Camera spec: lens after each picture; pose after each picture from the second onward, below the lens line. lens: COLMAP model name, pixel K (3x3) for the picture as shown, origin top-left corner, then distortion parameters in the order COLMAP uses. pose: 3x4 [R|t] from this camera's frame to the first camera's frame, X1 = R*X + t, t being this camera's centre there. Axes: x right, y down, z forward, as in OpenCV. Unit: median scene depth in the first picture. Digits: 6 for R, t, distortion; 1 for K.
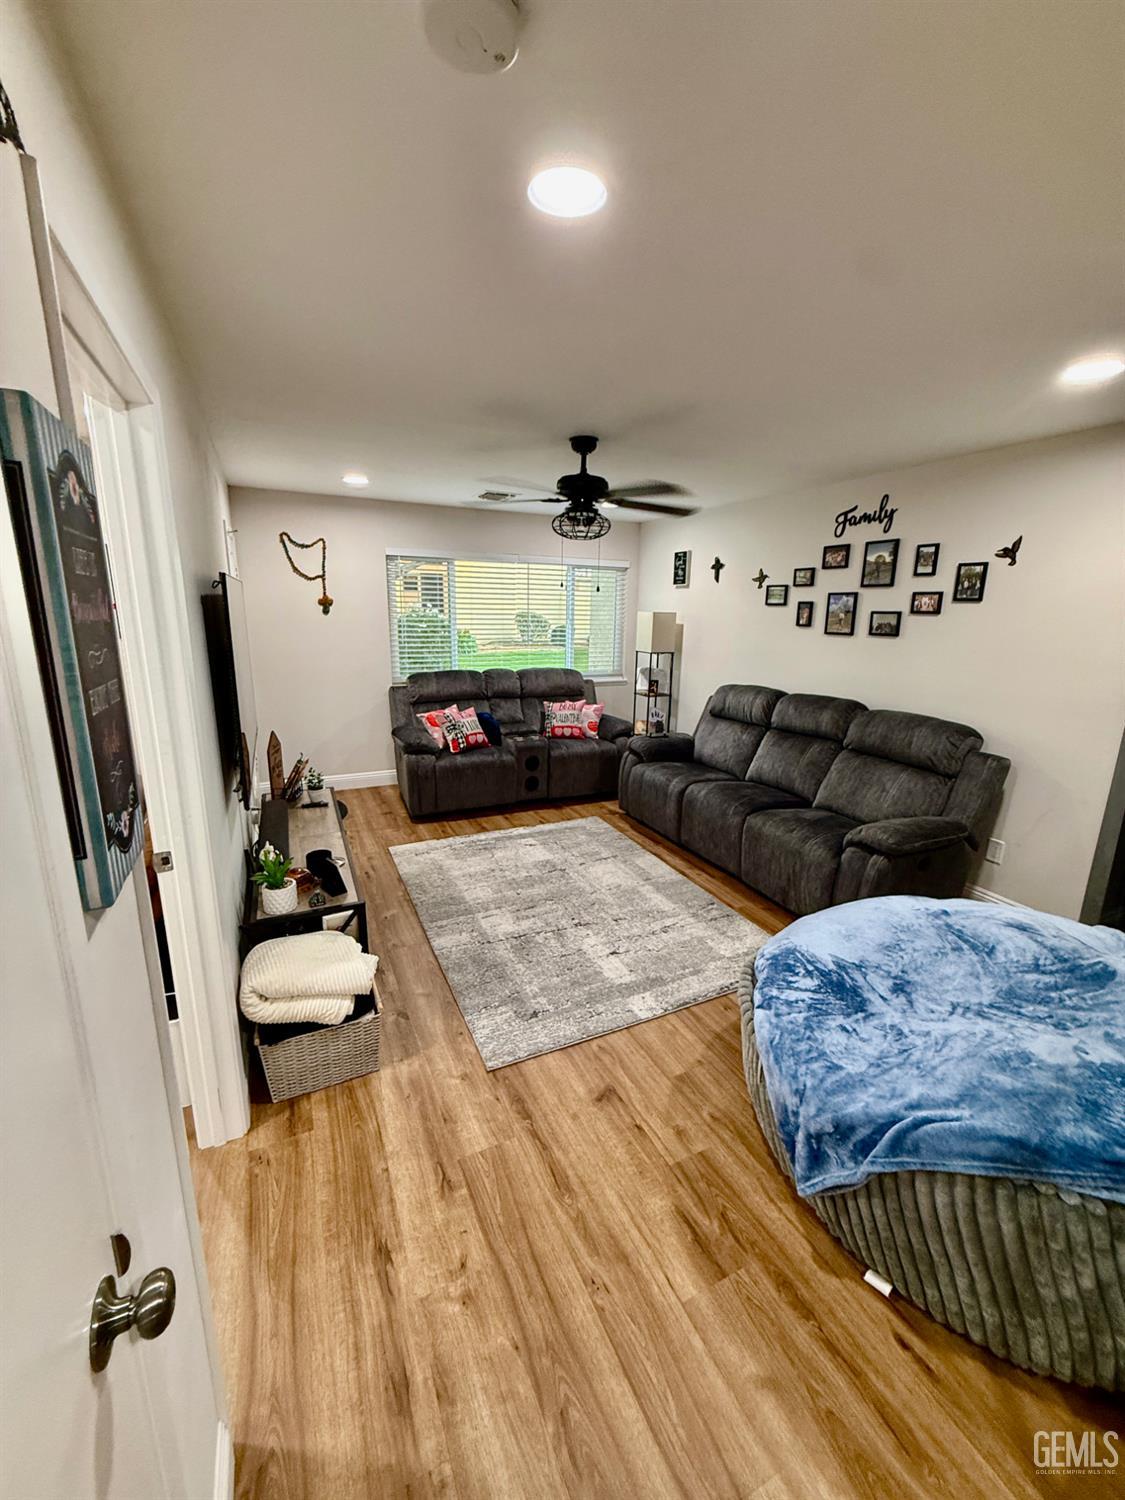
lens RADIAL K [[597.8, 0, 561.8], [0, 597.8, 747.9], [0, 0, 1]] dist [-0.000591, -0.000171]
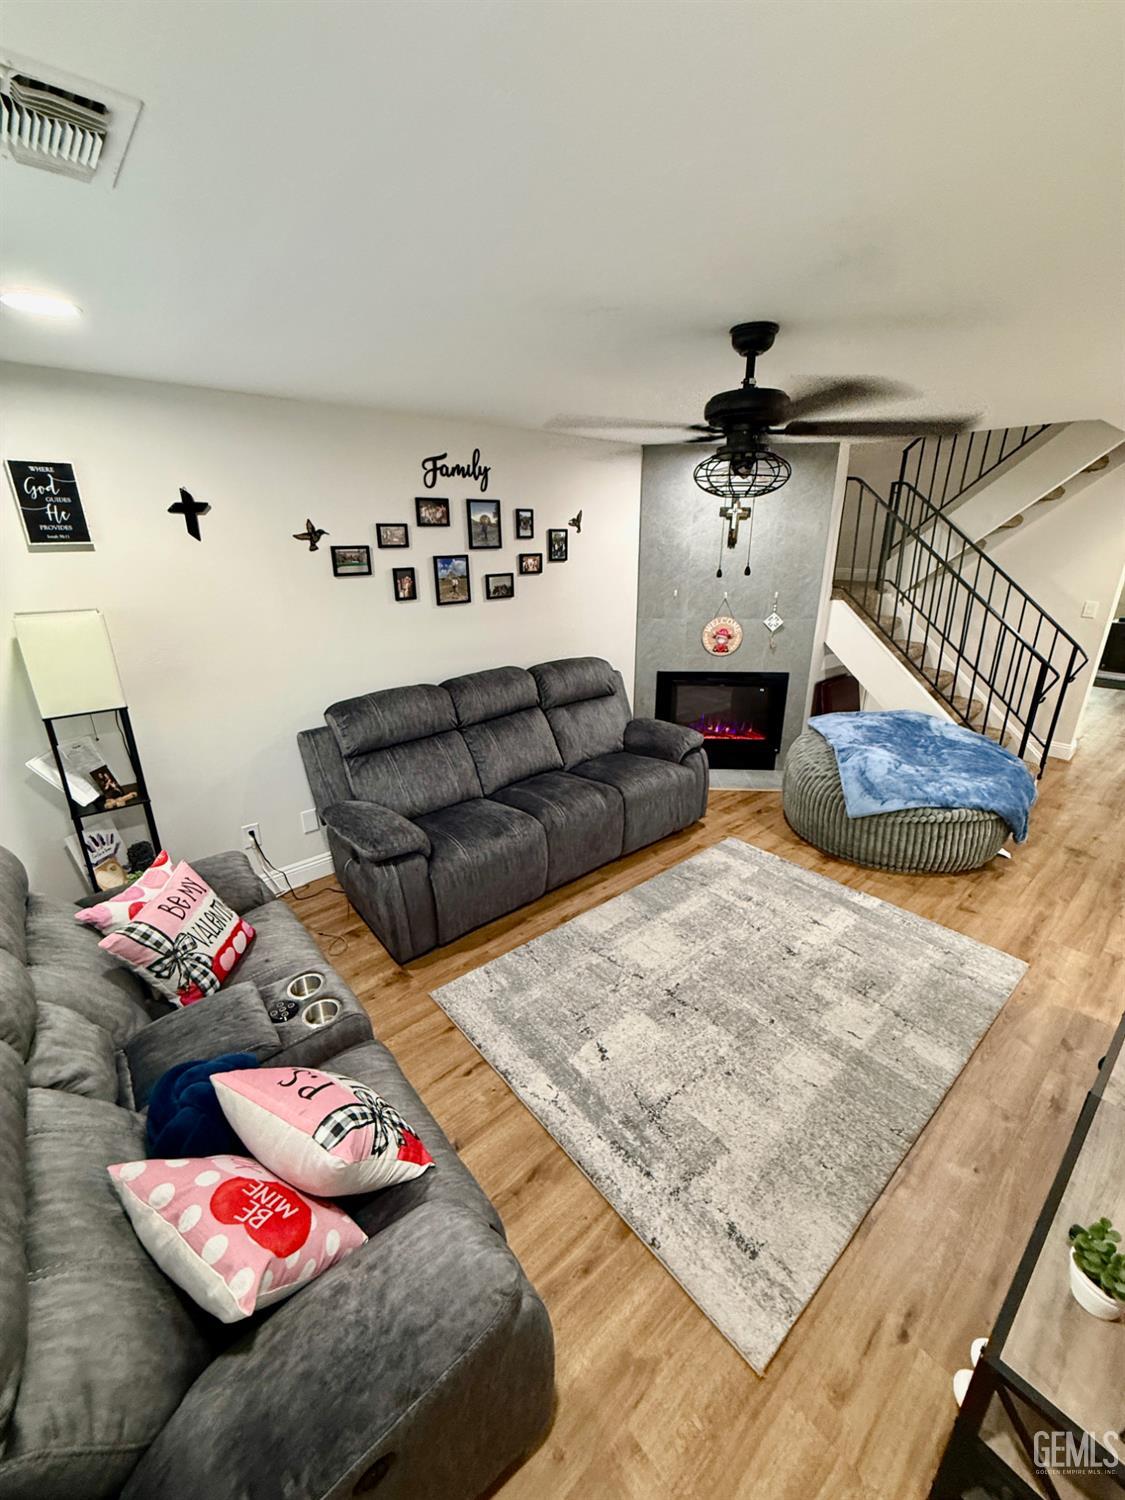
lens RADIAL K [[597.8, 0, 564.7], [0, 597.8, 746.7], [0, 0, 1]] dist [-0.000591, -0.000171]
pose [[-0.265258, -0.335265, 0.904011, -0.482445], [0.224950, 0.890204, 0.396150, -0.336126], [-0.937569, 0.308439, -0.160716, 1.125227]]
